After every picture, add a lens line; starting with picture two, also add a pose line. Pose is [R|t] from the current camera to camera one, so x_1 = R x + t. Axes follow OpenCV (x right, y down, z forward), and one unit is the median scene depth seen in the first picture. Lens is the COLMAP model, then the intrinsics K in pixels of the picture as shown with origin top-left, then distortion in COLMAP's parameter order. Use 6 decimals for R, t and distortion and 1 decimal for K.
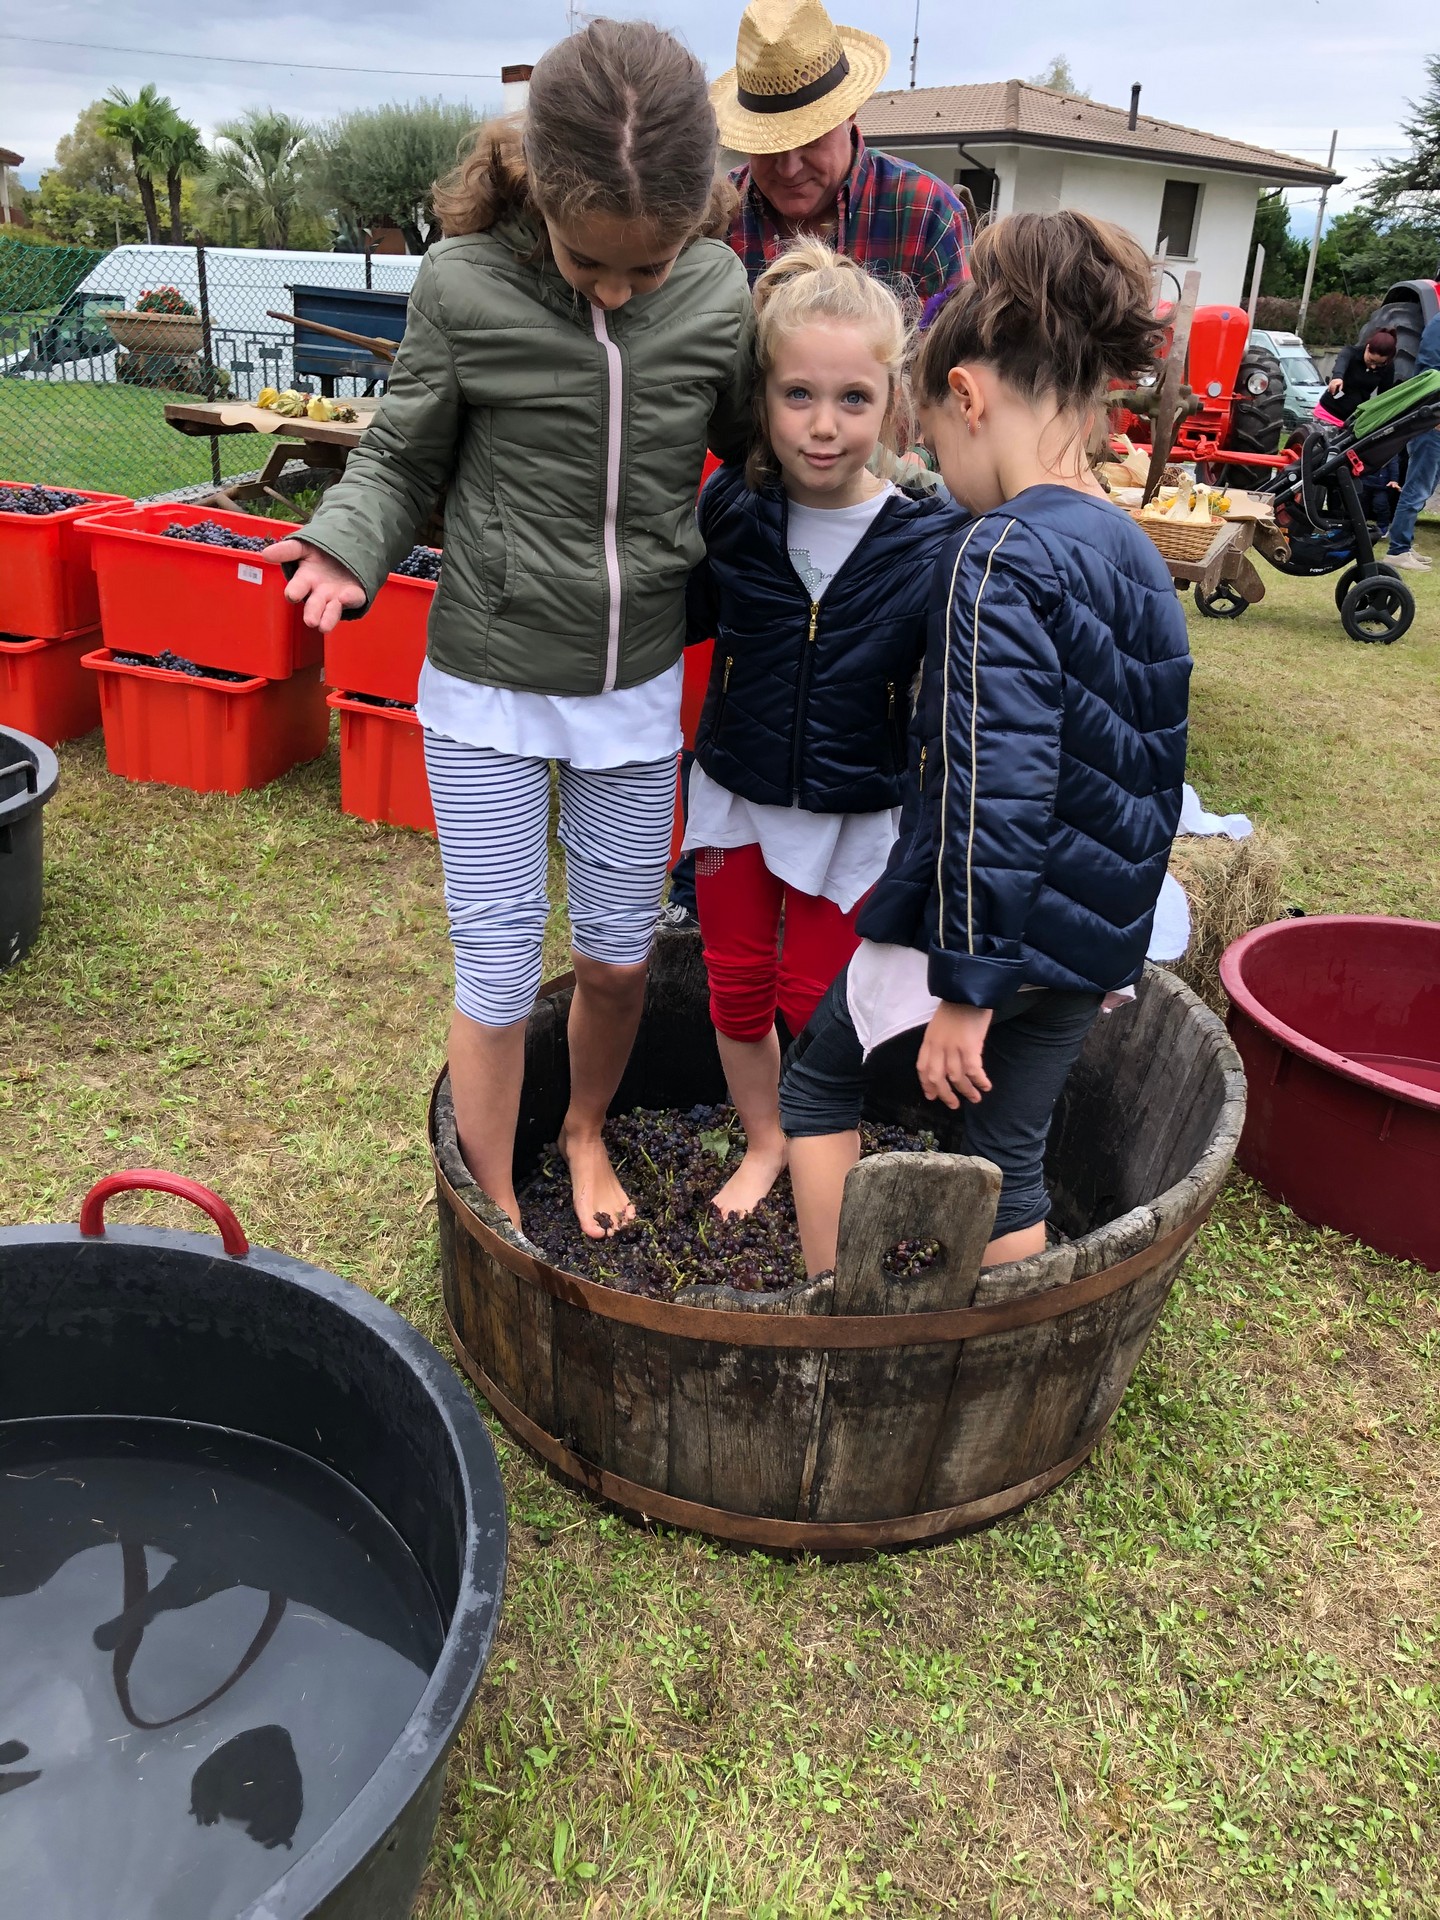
lens RADIAL K [[1584.8, 0, 734.5], [0, 1584.8, 974.6], [0, 0, 1]] dist [0.014495, 0.002734]
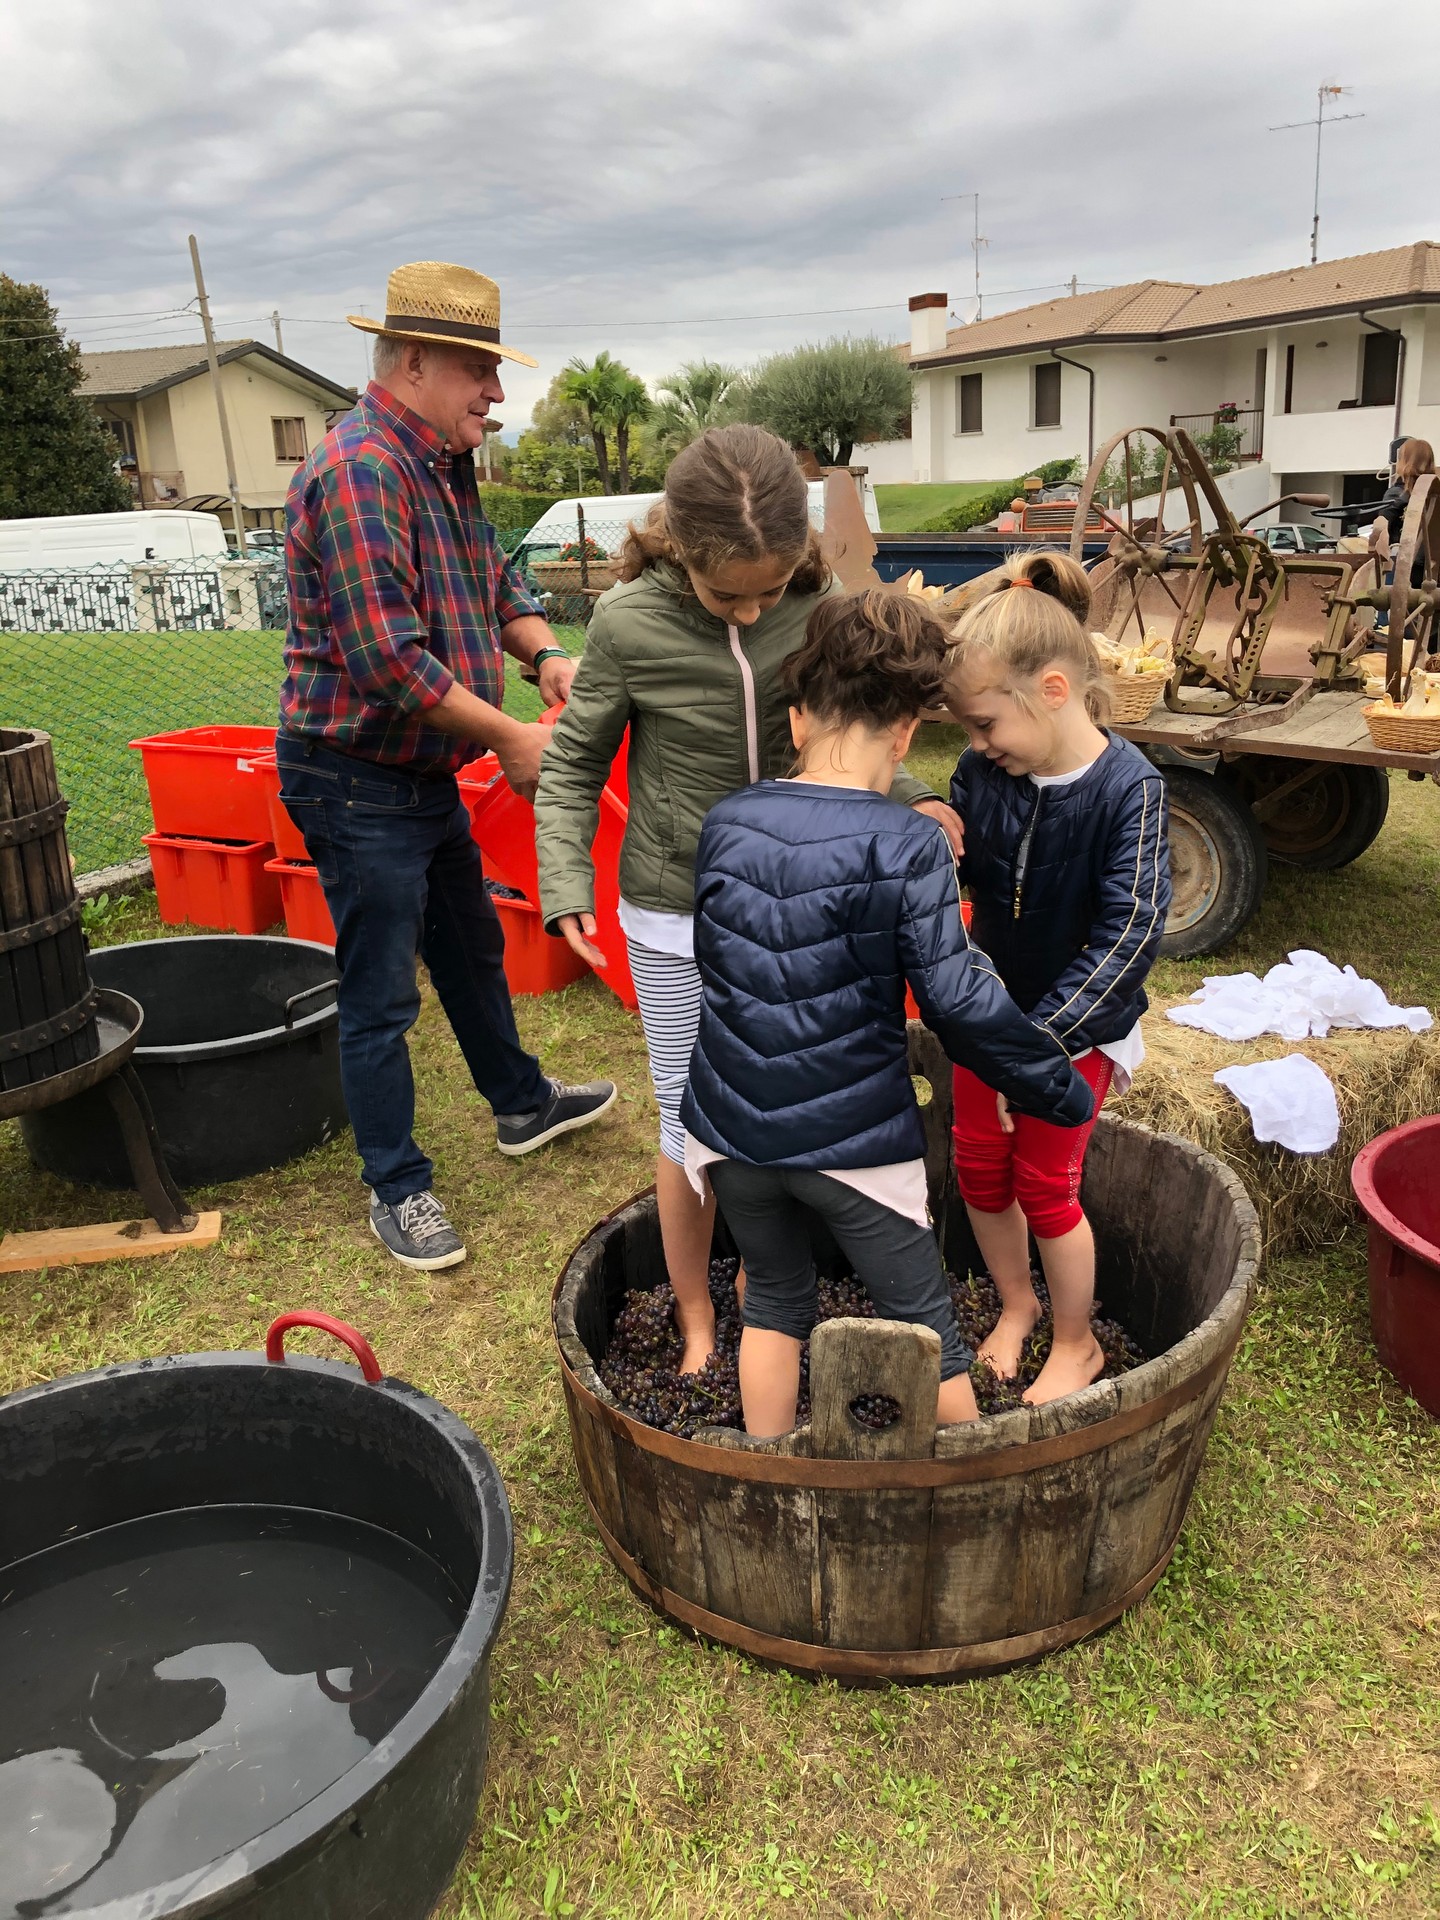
lens RADIAL K [[1595.7, 0, 735.6], [0, 1595.7, 948.4], [0, 0, 1]] dist [0.007557, 0.034187]
pose [[0.963447, -0.022659, -0.266938, 0.290901], [-0.010302, 0.992546, -0.121436, -0.015084], [0.267700, 0.119747, 0.956032, -0.176424]]
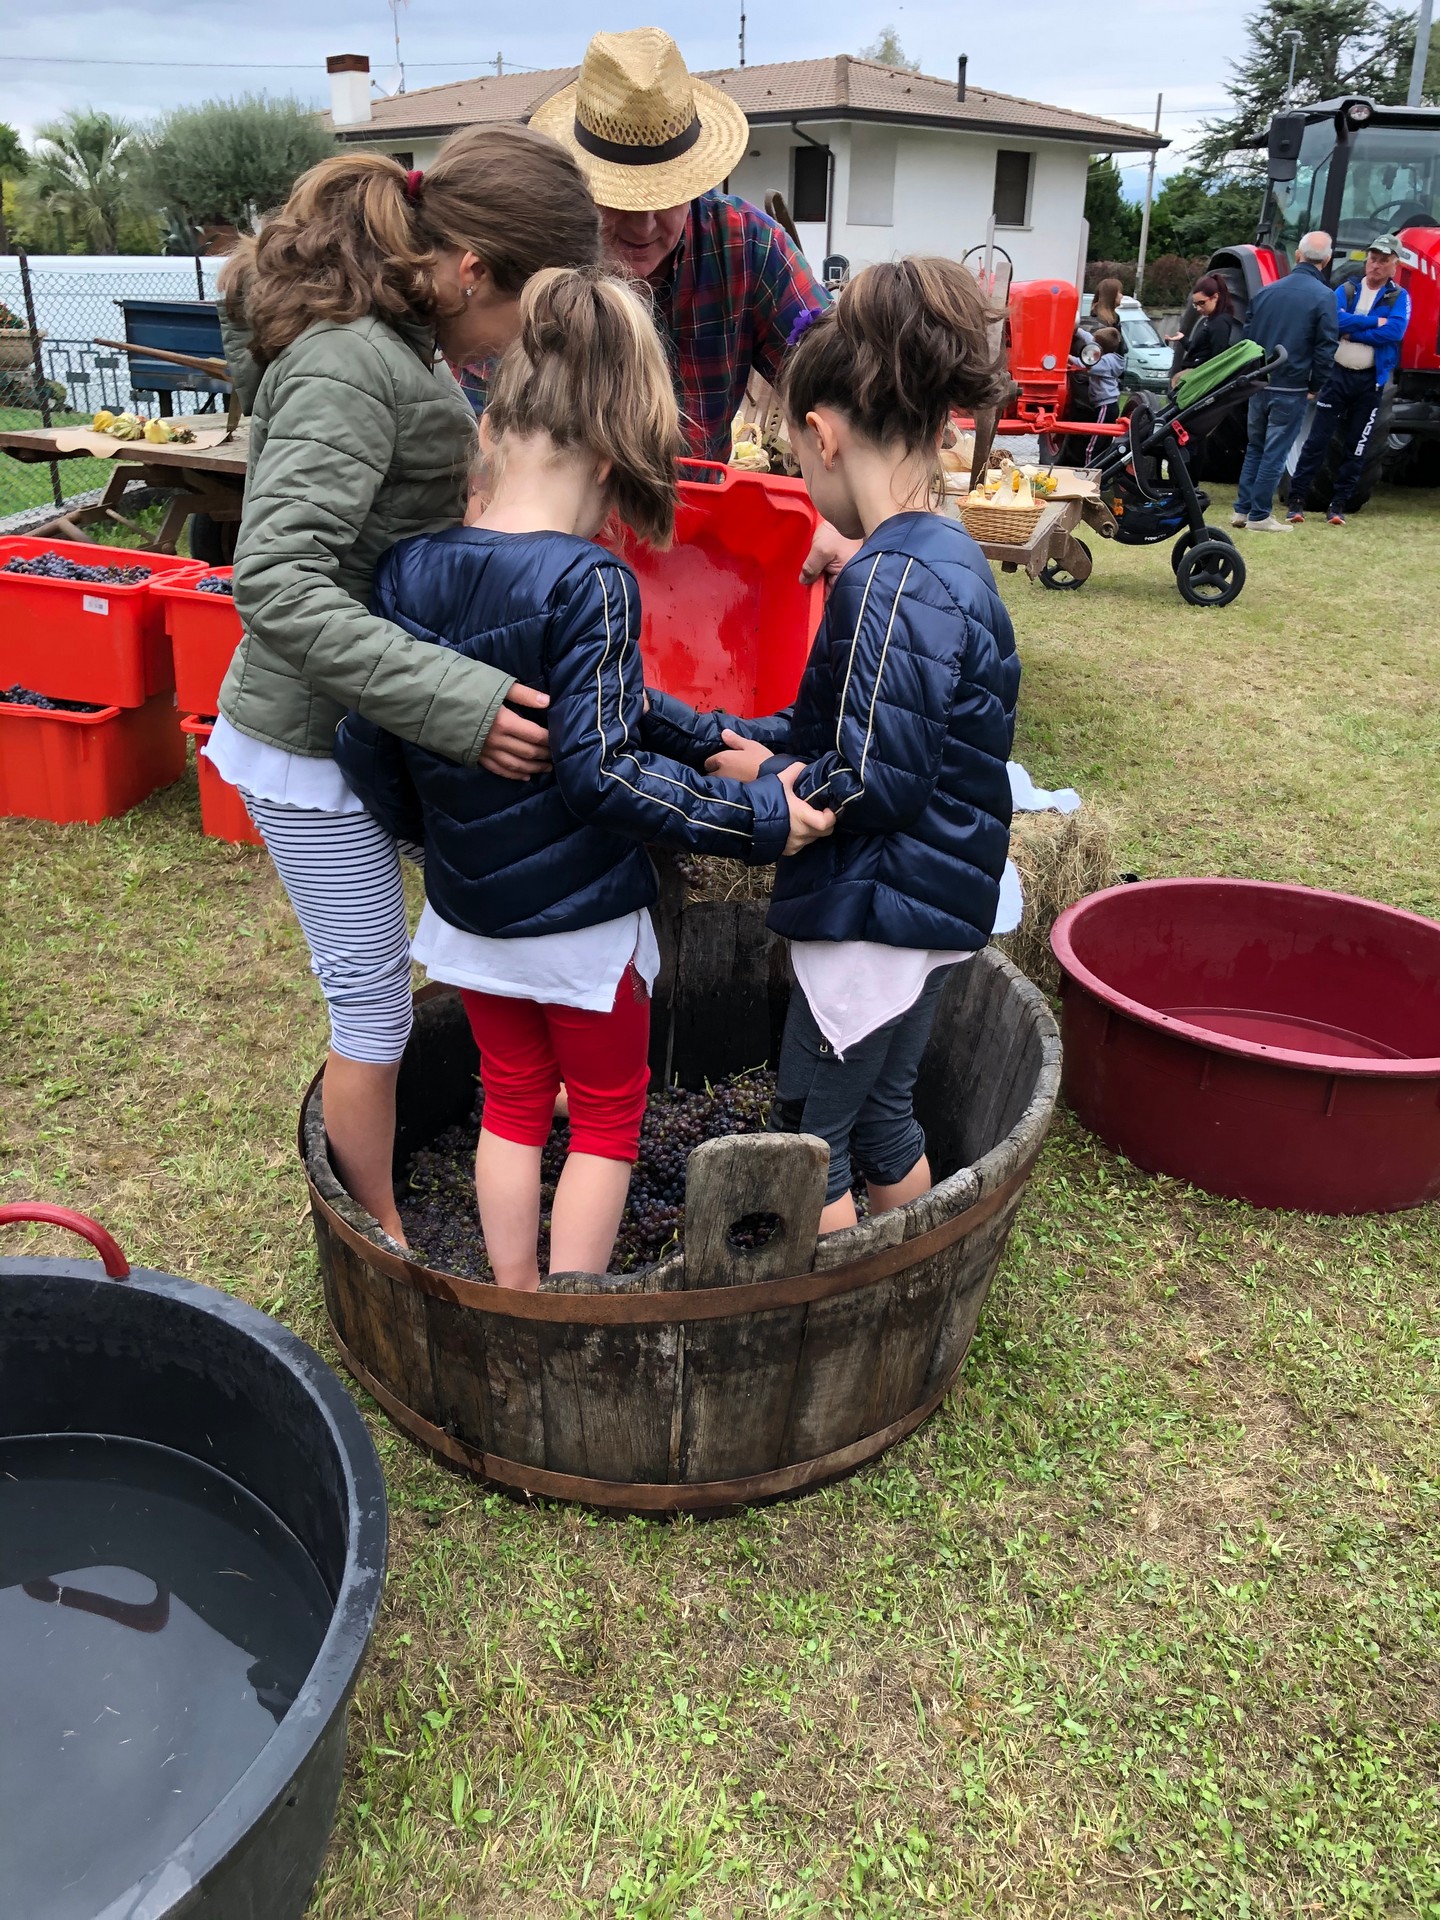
lens RADIAL K [[1601.7, 0, 720.0], [0, 1601.7, 960.0], [0, 0, 1]] dist [-0.002685, 0.033992]
pose [[0.996174, -0.065337, 0.058046, 0.032496], [0.065264, 0.997863, 0.003150, -0.009658], [-0.058128, 0.000650, 0.998309, -0.078225]]
